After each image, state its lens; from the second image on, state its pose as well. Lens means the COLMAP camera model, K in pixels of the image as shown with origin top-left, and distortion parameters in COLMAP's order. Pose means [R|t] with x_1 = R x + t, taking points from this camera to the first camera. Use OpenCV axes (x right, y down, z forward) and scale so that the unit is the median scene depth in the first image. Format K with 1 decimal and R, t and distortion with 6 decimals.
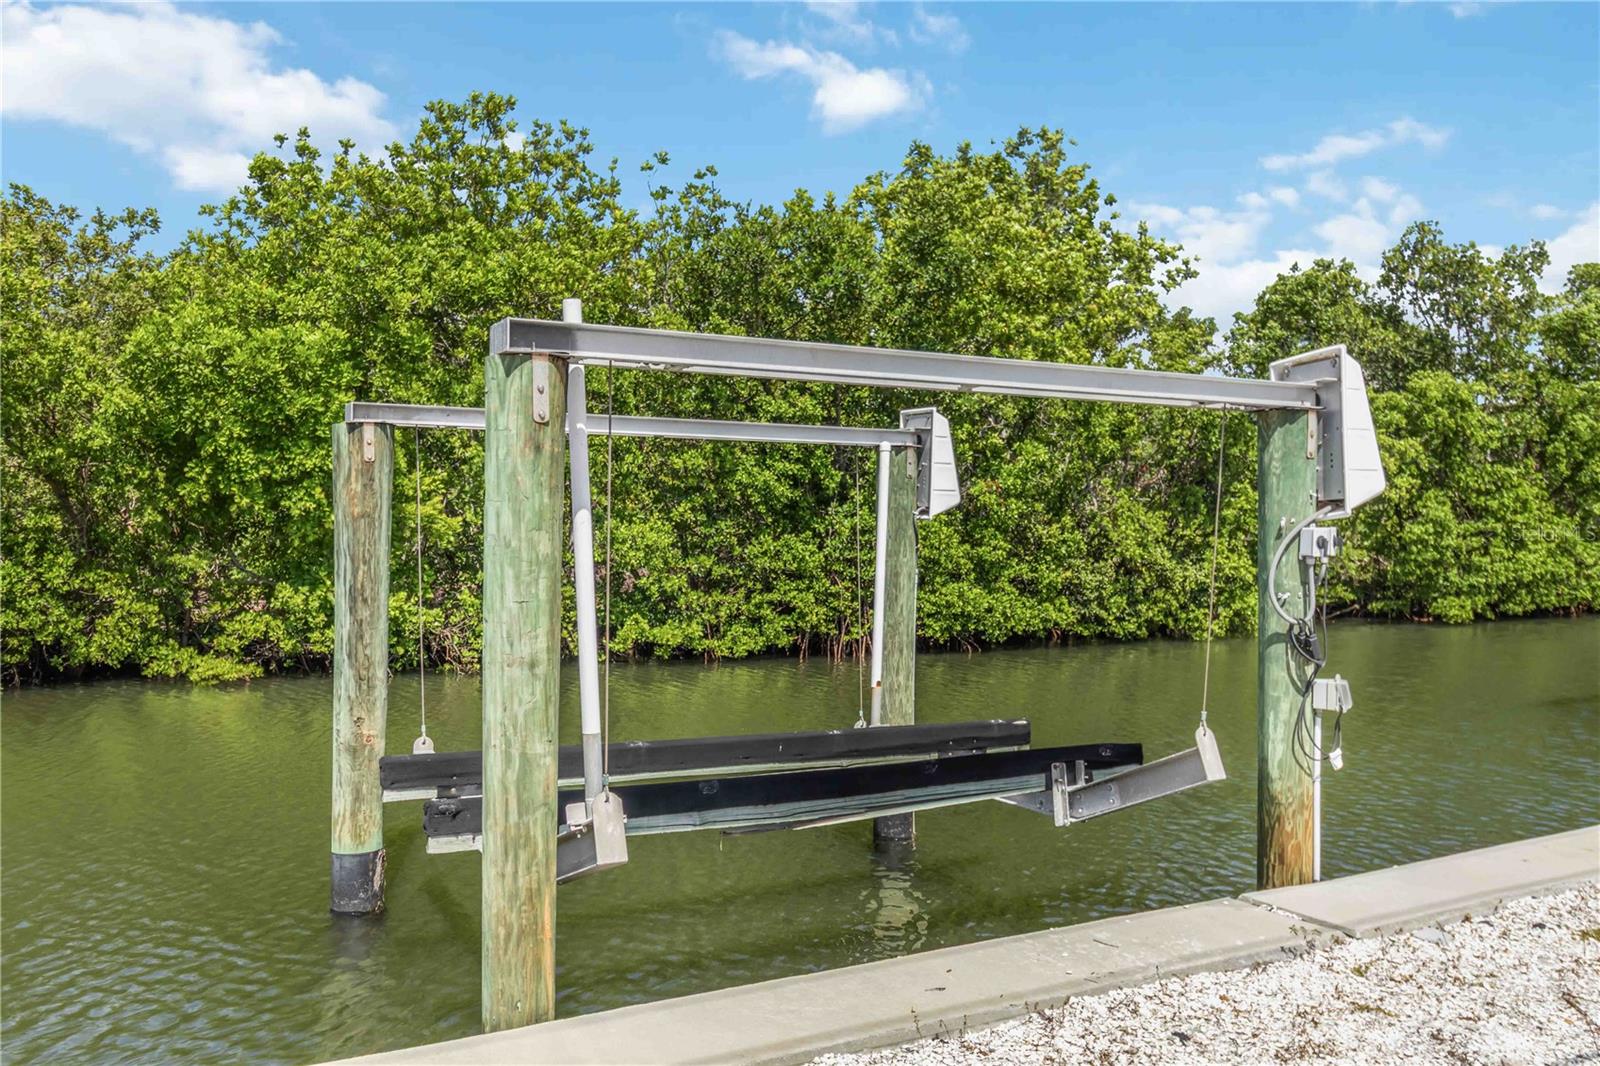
lens RADIAL K [[1251.1, 0, 810.7], [0, 1251.1, 533.4], [0, 0, 1]] dist [-0.011313, 0.012939]
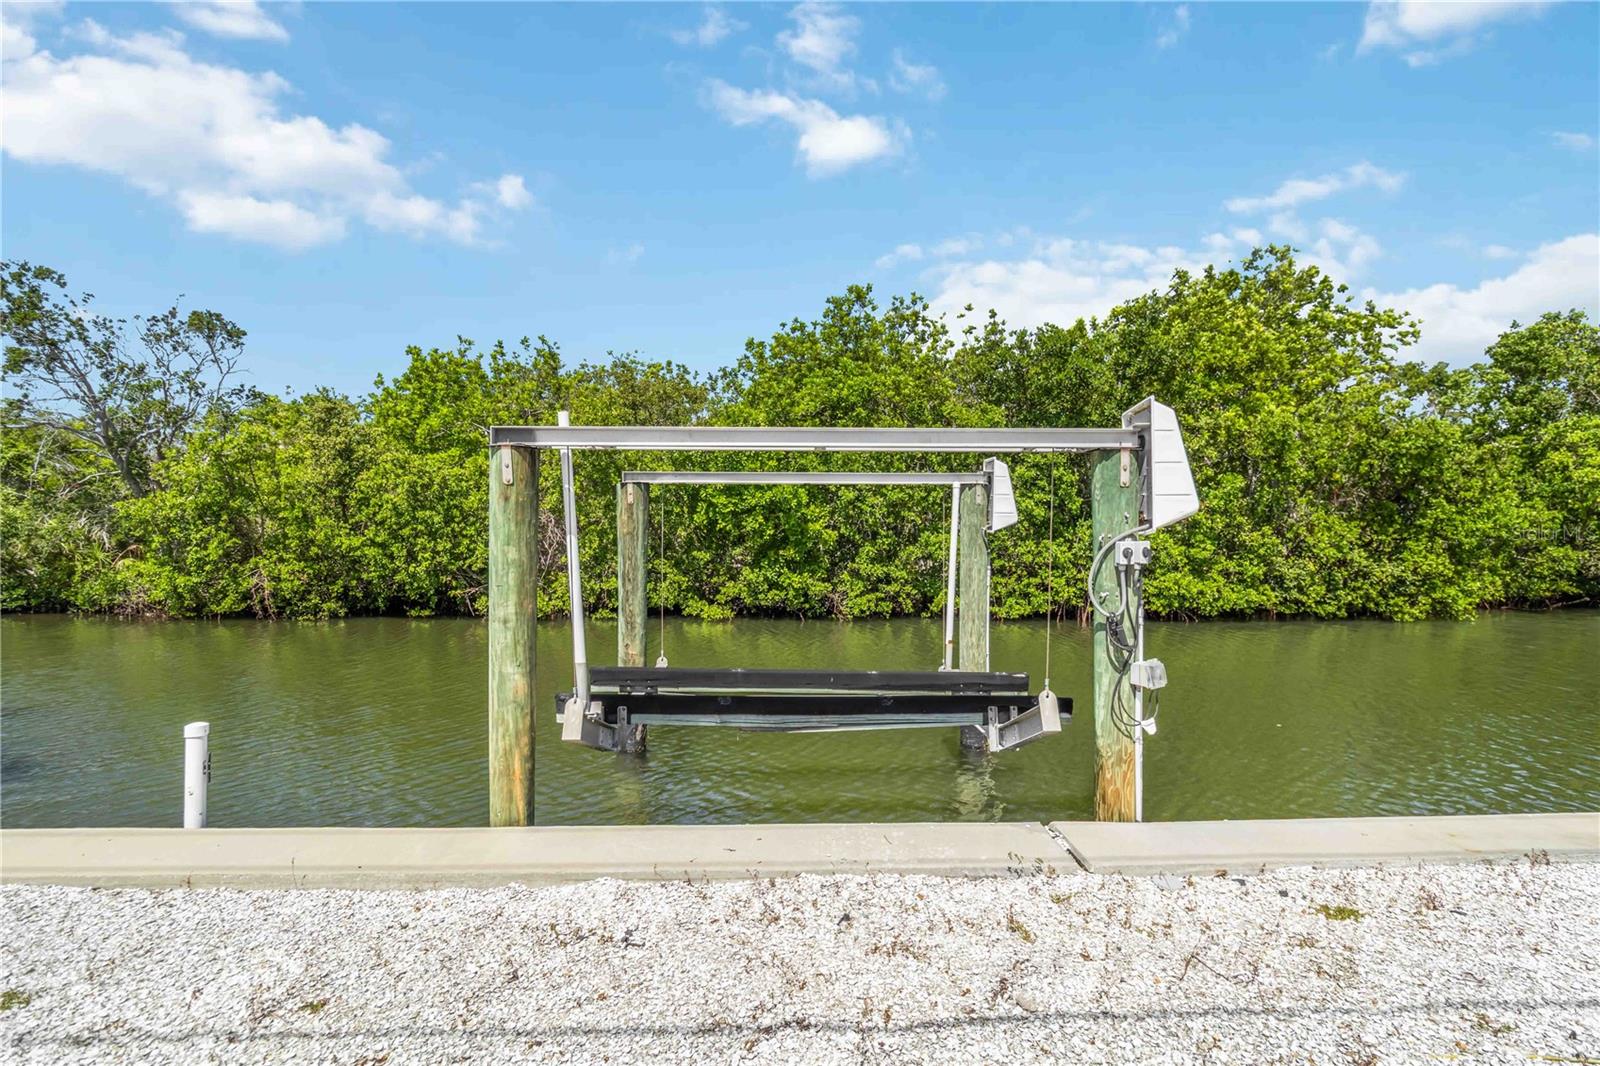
lens RADIAL K [[741.5, 0, 813.1], [0, 741.5, 533.6], [0, 0, 1]] dist [-0.000667, 0.001488]
pose [[0.895506, -0.004968, -0.445022, 0.159926], [0.002694, 0.999980, -0.005742, -0.003166], [0.445042, 0.003943, 0.895501, 0.065073]]
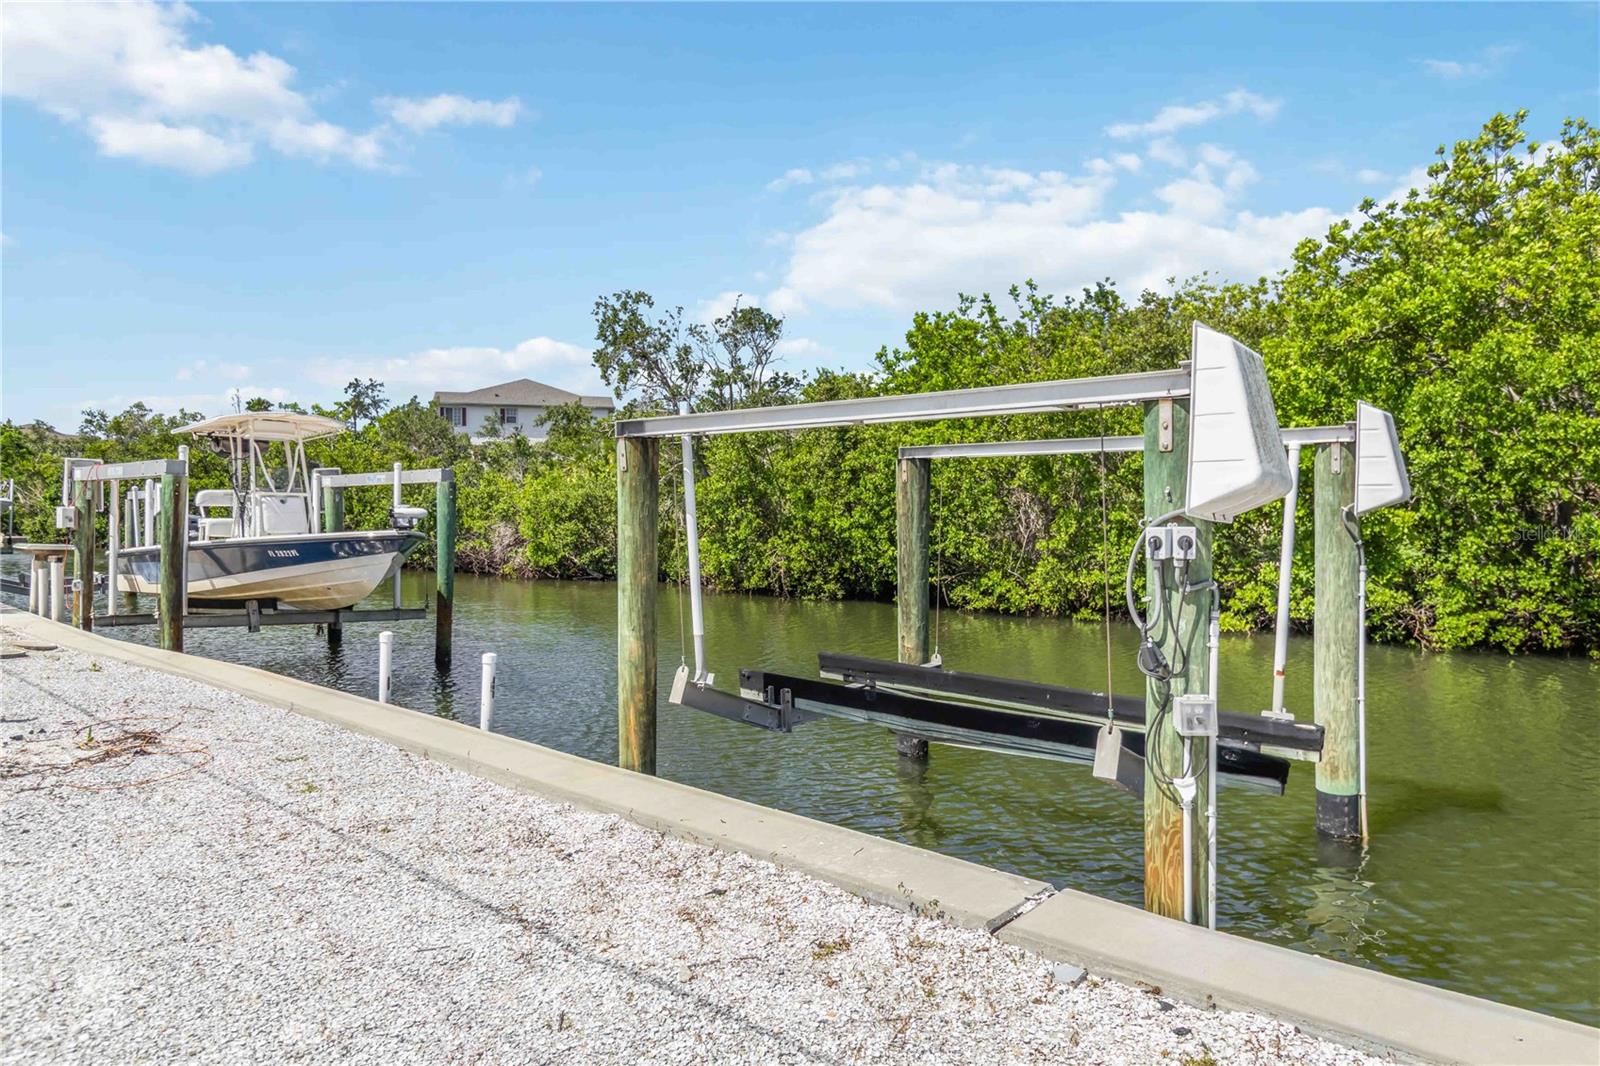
lens RADIAL K [[953.3, 0, 808.5], [0, 953.3, 522.6], [0, 0, 1]] dist [-0.000006, 0.000646]
pose [[0.379565, 0.003607, -0.925158, 0.334748], [-0.004403, 0.999988, 0.002093, -0.002606], [0.925155, 0.003279, 0.379576, 0.175033]]
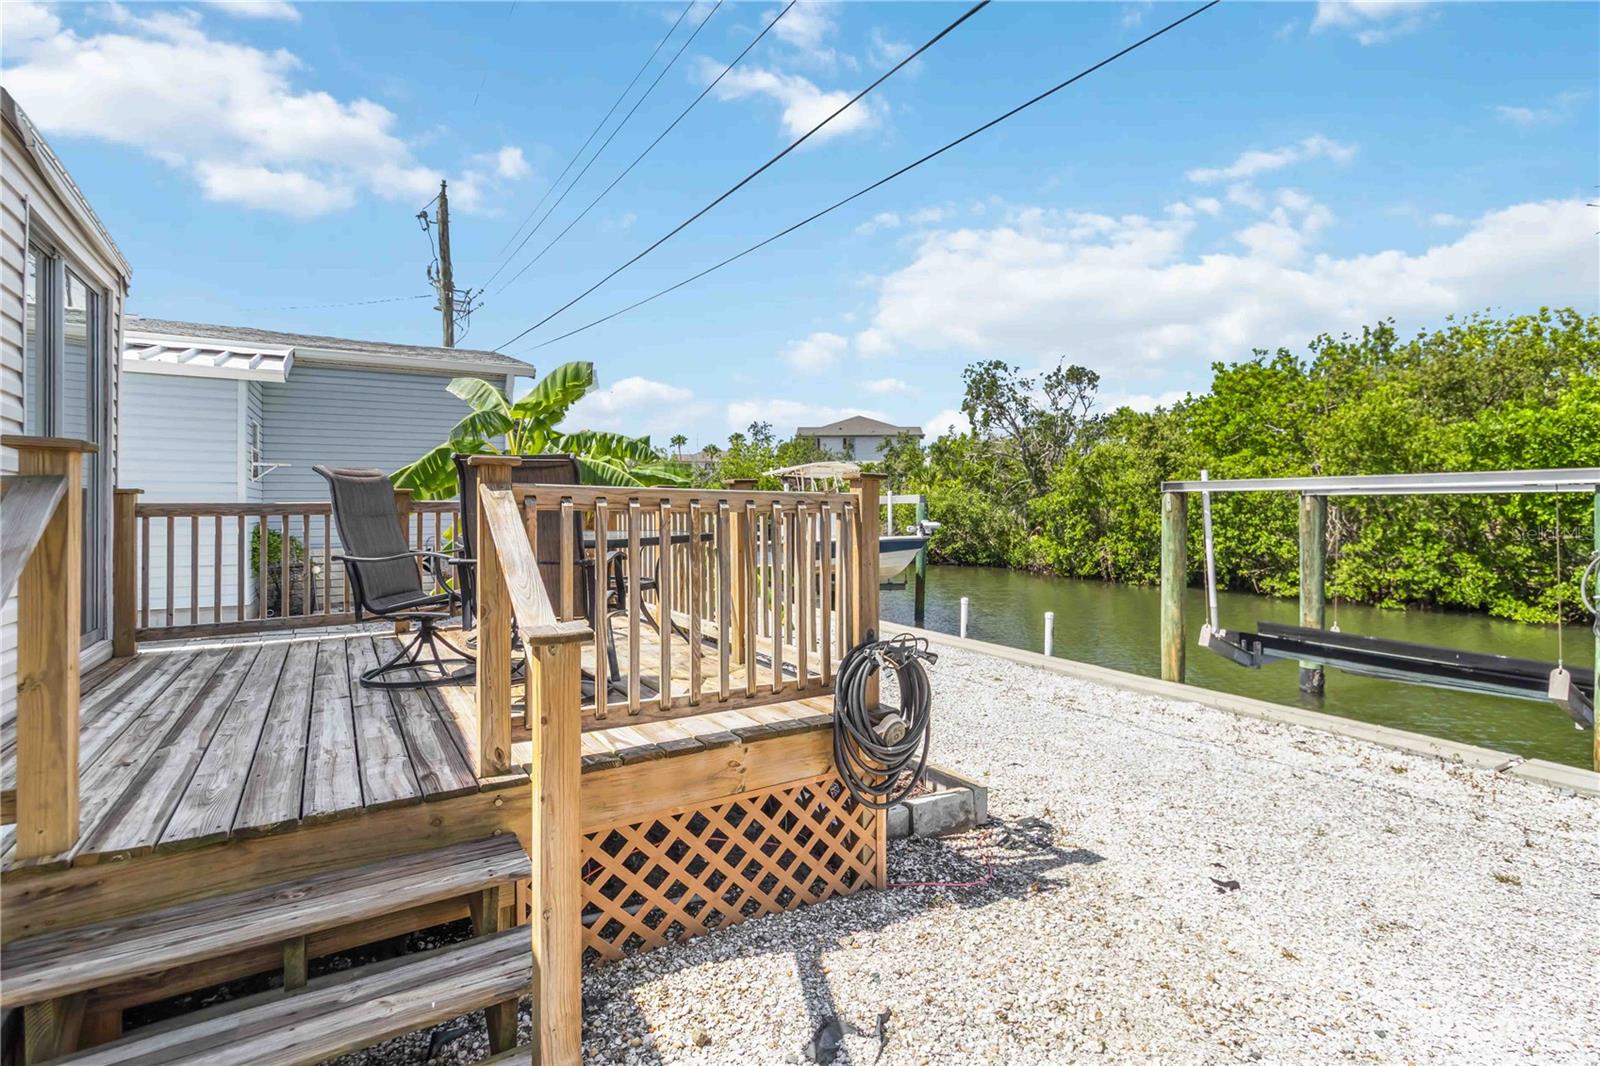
lens RADIAL K [[741.5, 0, 821.6], [0, 741.5, 511.5], [0, 0, 1]] dist [-0.000667, 0.001488]
pose [[0.078859, -0.005737, -0.996869, 0.456370], [-0.008697, 0.999941, -0.006443, -0.016884], [0.996848, 0.009178, 0.078804, -0.037758]]
